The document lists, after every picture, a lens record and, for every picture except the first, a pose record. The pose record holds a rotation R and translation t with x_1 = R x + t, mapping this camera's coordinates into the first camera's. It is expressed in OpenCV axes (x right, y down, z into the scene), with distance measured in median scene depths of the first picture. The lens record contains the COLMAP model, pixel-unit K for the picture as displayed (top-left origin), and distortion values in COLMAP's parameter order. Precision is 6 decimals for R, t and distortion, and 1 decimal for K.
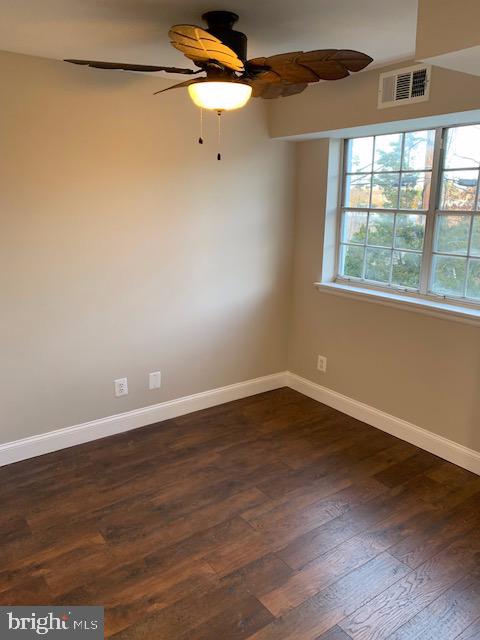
lens RADIAL K [[484.4, 0, 240.0], [0, 484.4, 320.0], [0, 0, 1]] dist [0.051527, -0.070164]
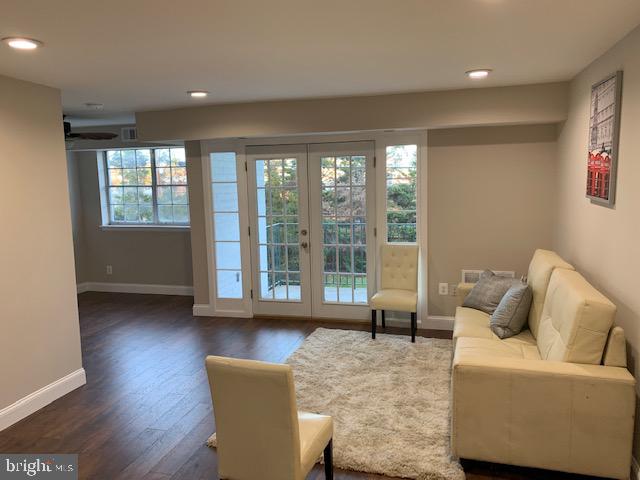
lens RADIAL K [[484.4, 0, 316.5], [0, 484.4, 236.6], [0, 0, 1]] dist [0.051527, -0.070164]
pose [[0.787628, -0.107908, 0.606628, -0.342204], [0.178711, 0.982231, -0.057312, 0.228958], [-0.589664, 0.153551, 0.792917, -1.005852]]
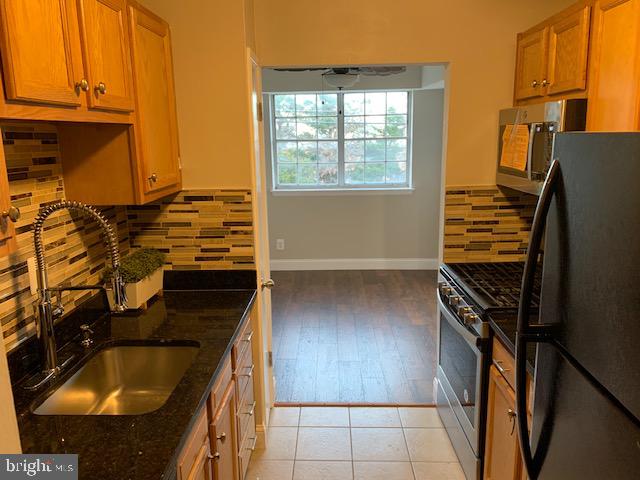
lens RADIAL K [[484.4, 0, 316.5], [0, 484.4, 236.6], [0, 0, 1]] dist [0.051527, -0.070164]
pose [[0.615413, -0.186820, 0.765745, -0.971978], [0.214037, 0.974609, 0.065760, -0.008322], [-0.758587, 0.123428, 0.639774, -0.033867]]
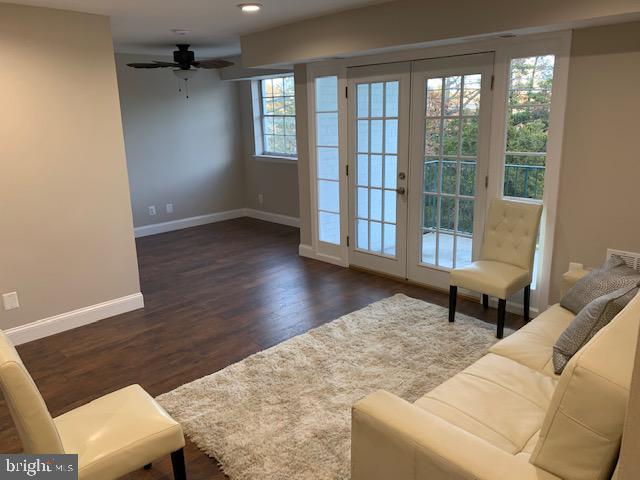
lens RADIAL K [[484.4, 0, 316.5], [0, 484.4, 236.6], [0, 0, 1]] dist [0.051527, -0.070164]
pose [[0.989780, -0.074286, 0.121725, 0.158111], [0.072495, 0.997186, 0.019081, 0.236856], [-0.122800, -0.010061, 0.992380, -0.982358]]
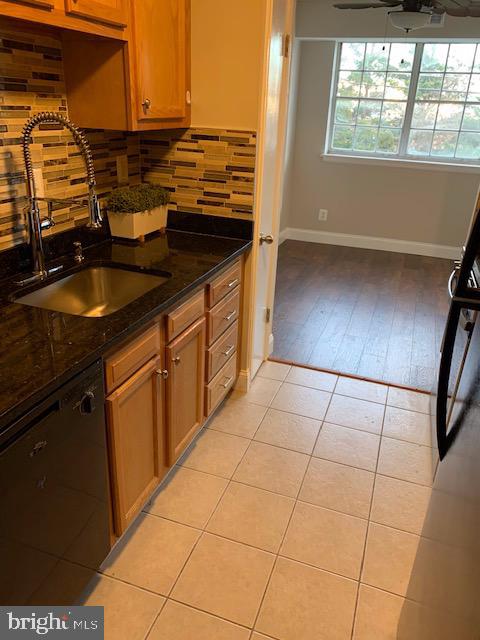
lens RADIAL K [[484.4, 0, 240.0], [0, 484.4, 320.0], [0, 0, 1]] dist [0.051527, -0.070164]
pose [[0.823087, -0.218721, 0.524108, -0.920904], [0.106276, 0.965880, 0.236179, 0.027727], [-0.557883, -0.138696, 0.818248, -0.075369]]
